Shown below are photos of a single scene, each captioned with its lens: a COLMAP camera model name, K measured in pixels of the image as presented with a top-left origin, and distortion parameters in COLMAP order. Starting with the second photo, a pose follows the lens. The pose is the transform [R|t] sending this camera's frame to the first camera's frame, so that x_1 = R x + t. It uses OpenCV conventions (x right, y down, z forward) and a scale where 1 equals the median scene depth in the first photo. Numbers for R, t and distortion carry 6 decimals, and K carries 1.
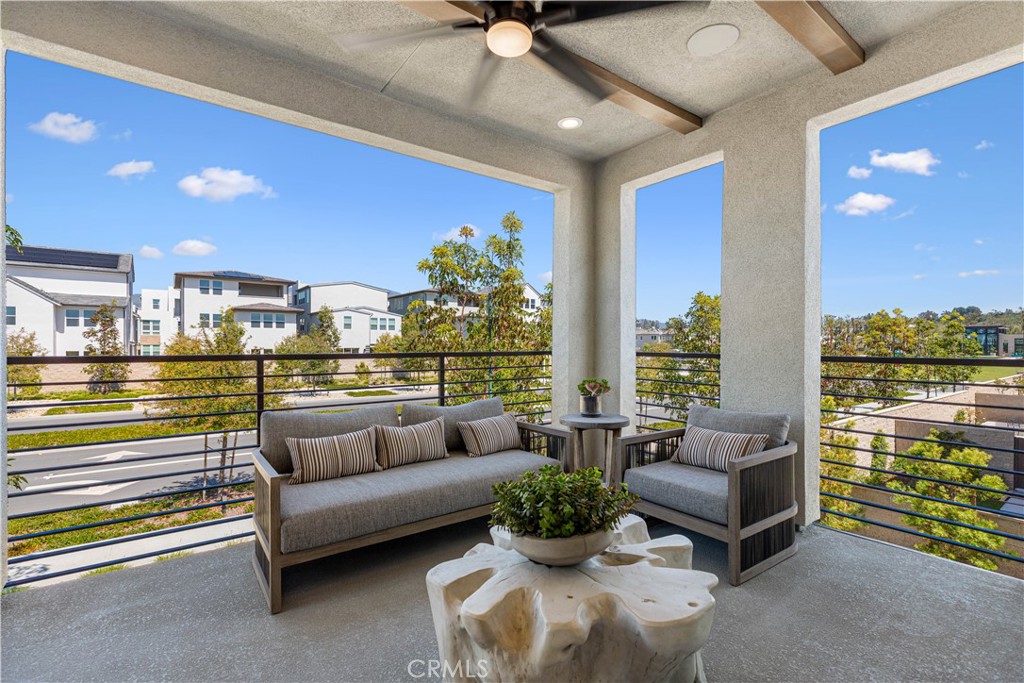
lens RADIAL K [[464.8, 0, 511.1], [0, 464.8, 344.8], [0, 0, 1]] dist [-0.001852, -0.000237]
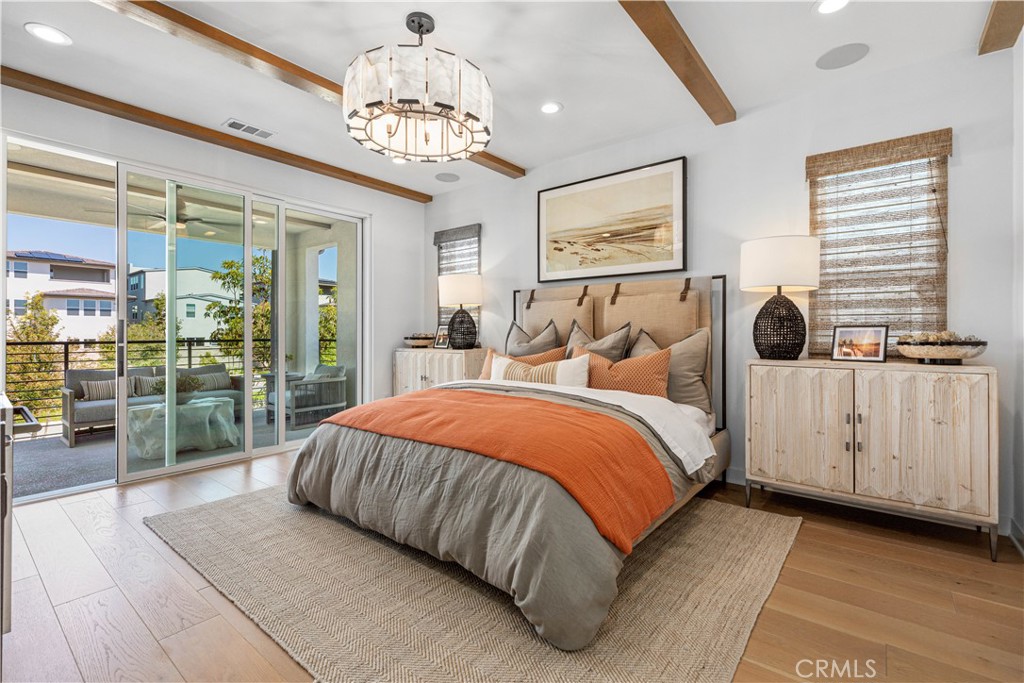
lens RADIAL K [[458.9, 0, 516.2], [0, 458.9, 333.8], [0, 0, 1]] dist [-0.001581, -0.000005]
pose [[0.965391, -0.001351, 0.260803, 0.054300], [0.001158, 0.999999, 0.000891, -0.000912], [-0.260804, -0.000558, 0.965392, -0.093789]]
